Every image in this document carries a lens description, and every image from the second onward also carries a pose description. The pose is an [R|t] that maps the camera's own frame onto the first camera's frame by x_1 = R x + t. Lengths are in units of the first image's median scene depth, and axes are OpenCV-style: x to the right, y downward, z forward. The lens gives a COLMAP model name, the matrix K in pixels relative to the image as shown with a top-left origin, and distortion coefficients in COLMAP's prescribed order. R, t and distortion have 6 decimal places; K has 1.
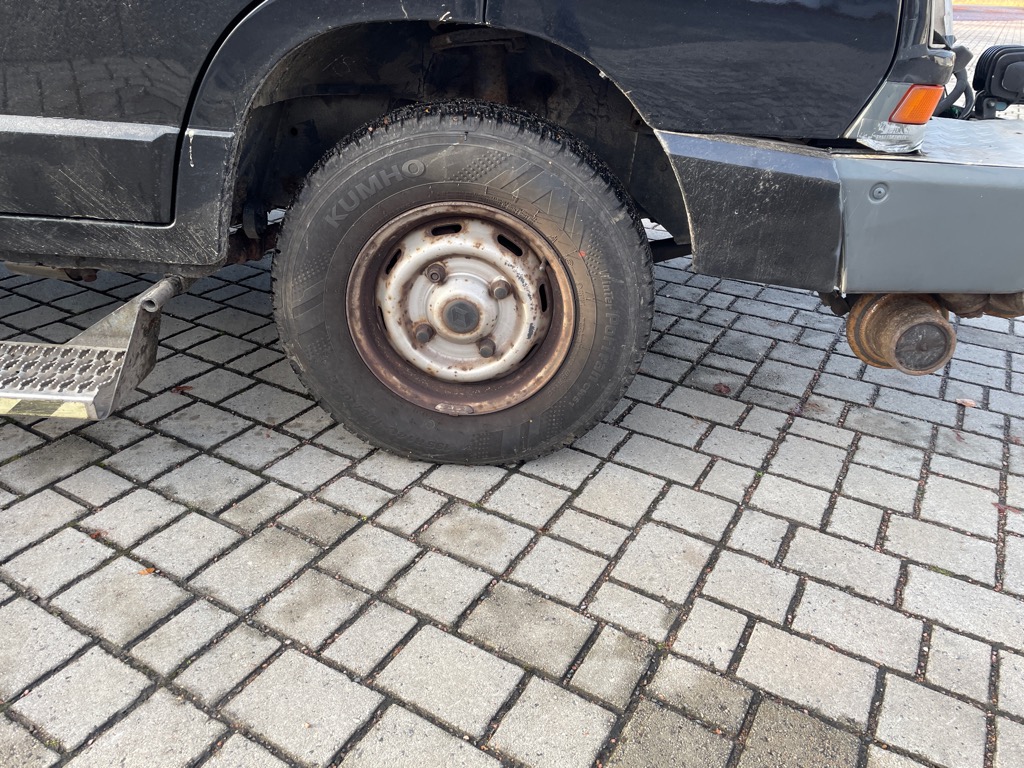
lens RADIAL K [[785.2, 0, 512.0], [0, 785.2, 384.0], [0, 0, 1]] dist [0.089074, -0.130337]
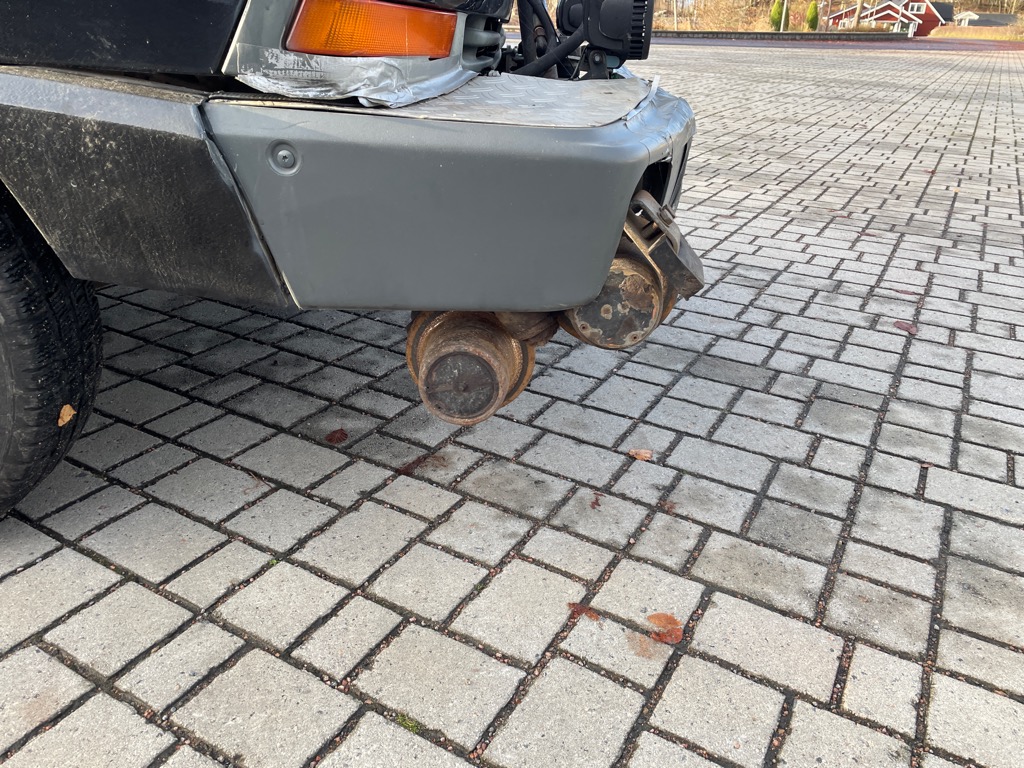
lens RADIAL K [[785.2, 0, 512.0], [0, 785.2, 384.0], [0, 0, 1]] dist [0.089074, -0.130337]
pose [[0.999808, -0.000277, 0.019580, 0.549737], [0.000988, 0.999340, -0.036310, -0.022499], [-0.019558, 0.036322, 0.999149, 0.290701]]
